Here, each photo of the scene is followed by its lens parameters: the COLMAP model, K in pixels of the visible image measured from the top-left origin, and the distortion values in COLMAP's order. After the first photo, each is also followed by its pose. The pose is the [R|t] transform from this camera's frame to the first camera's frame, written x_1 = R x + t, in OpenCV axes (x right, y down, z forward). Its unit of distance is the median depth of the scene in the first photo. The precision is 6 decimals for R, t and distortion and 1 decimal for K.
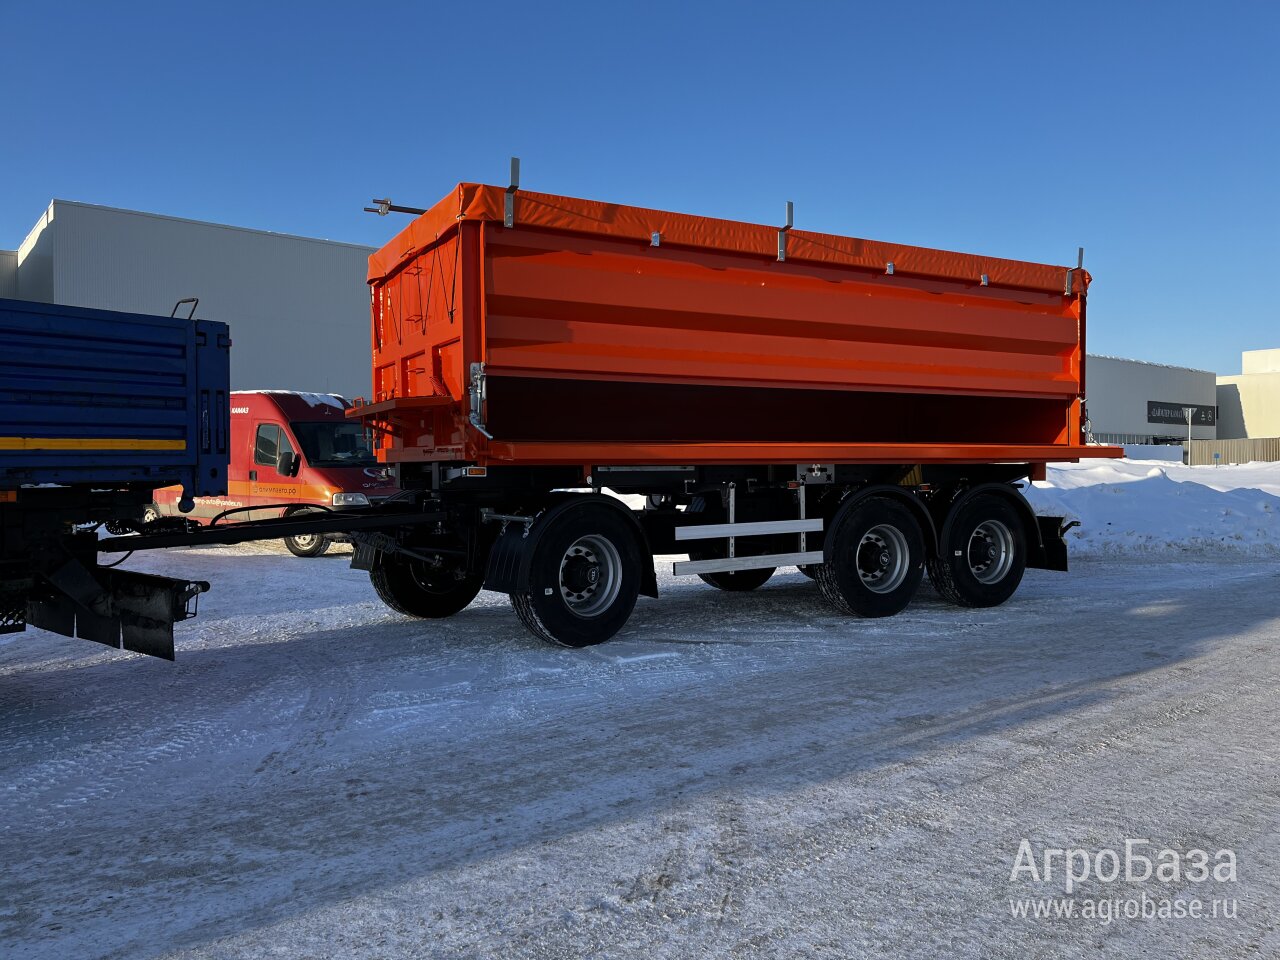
lens RADIAL K [[960.9, 0, 640.0], [0, 960.9, 480.0], [0, 0, 1]] dist [0.034225, -0.008642]
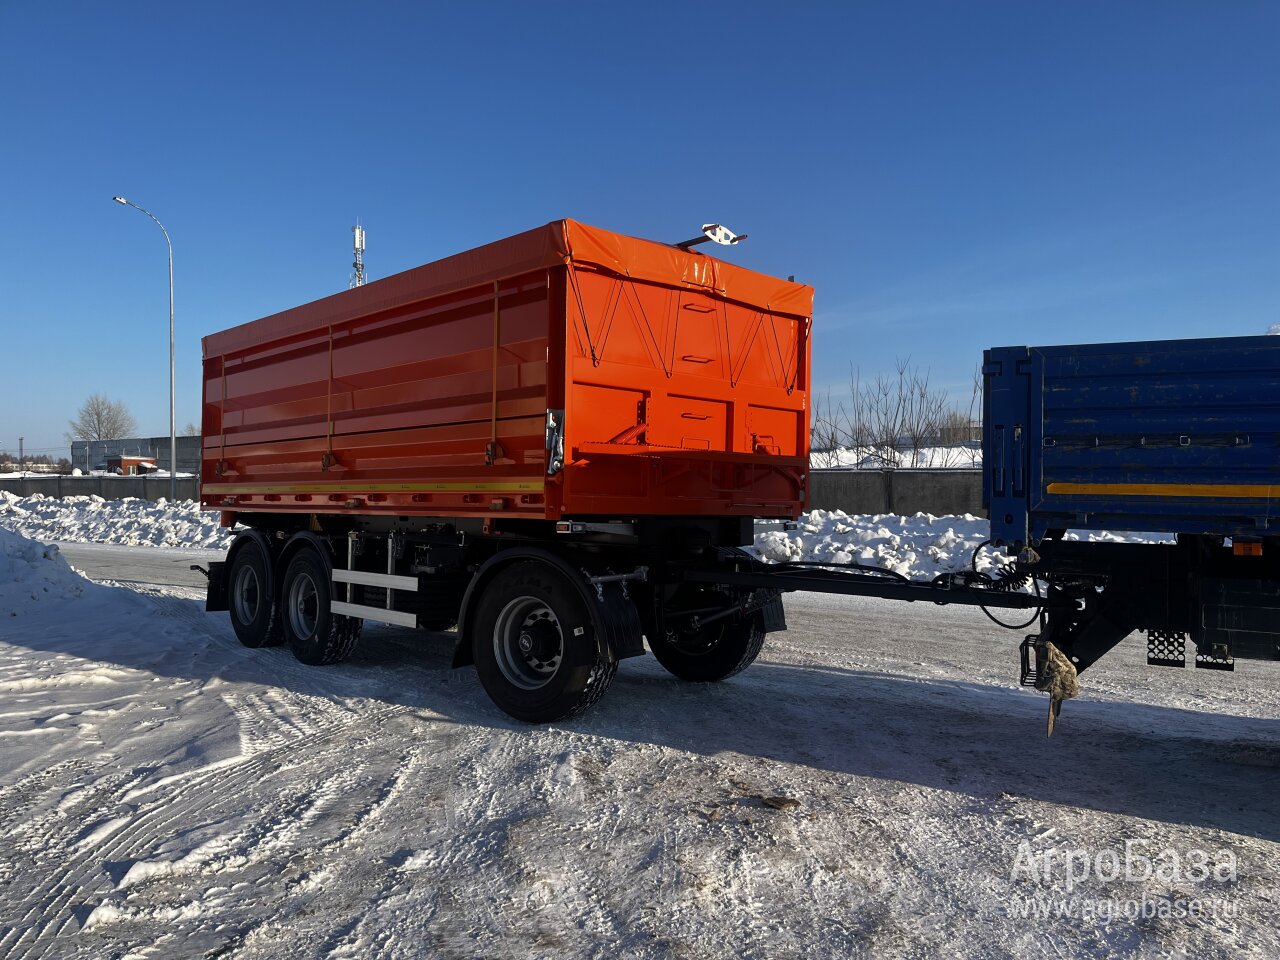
lens RADIAL K [[962.1, 0, 632.6], [0, 962.1, 479.8], [0, 0, 1]] dist [0.029050, -0.002674]
pose [[0.236404, -0.007682, -0.971624, 1.226621], [-0.031330, 0.999389, -0.015524, -0.047561], [0.971150, 0.034111, 0.236019, 1.072646]]
